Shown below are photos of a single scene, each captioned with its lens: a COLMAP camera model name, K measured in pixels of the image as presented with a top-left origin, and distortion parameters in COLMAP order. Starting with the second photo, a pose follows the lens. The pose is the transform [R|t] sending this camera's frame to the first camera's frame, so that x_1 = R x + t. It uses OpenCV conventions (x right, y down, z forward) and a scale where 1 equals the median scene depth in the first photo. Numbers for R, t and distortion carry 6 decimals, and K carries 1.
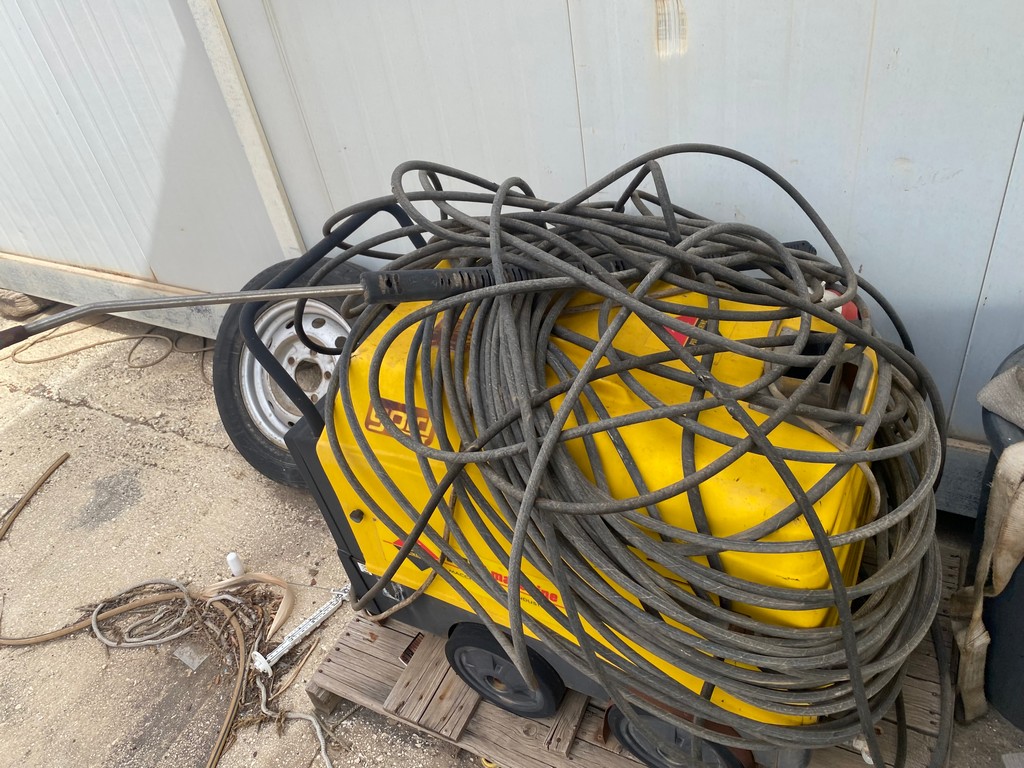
lens RADIAL K [[785.5, 0, 515.3], [0, 785.5, 373.3], [0, 0, 1]] dist [0.018451, -0.027992]
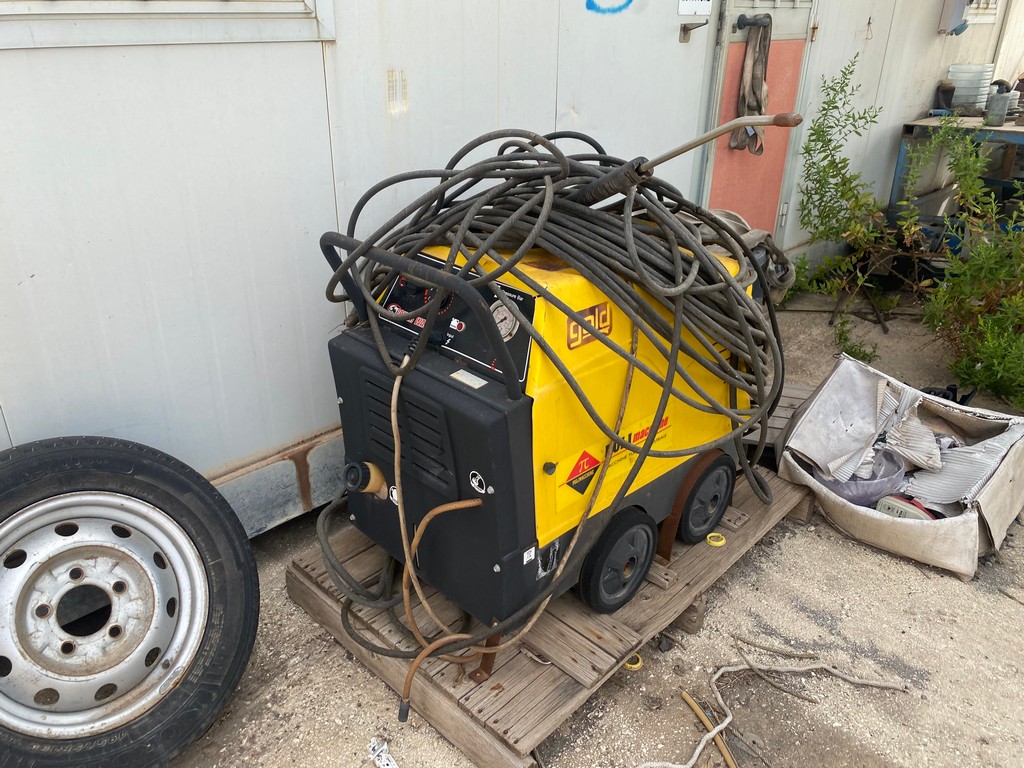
lens RADIAL K [[785.5, 0, 512.3], [0, 785.5, 368.8], [0, 0, 1]] dist [0.018451, -0.027992]
pose [[0.285301, -0.249637, 0.925357, -1.106944], [0.544829, 0.836559, 0.057702, -0.013970], [-0.788520, 0.487699, 0.374681, 0.573312]]
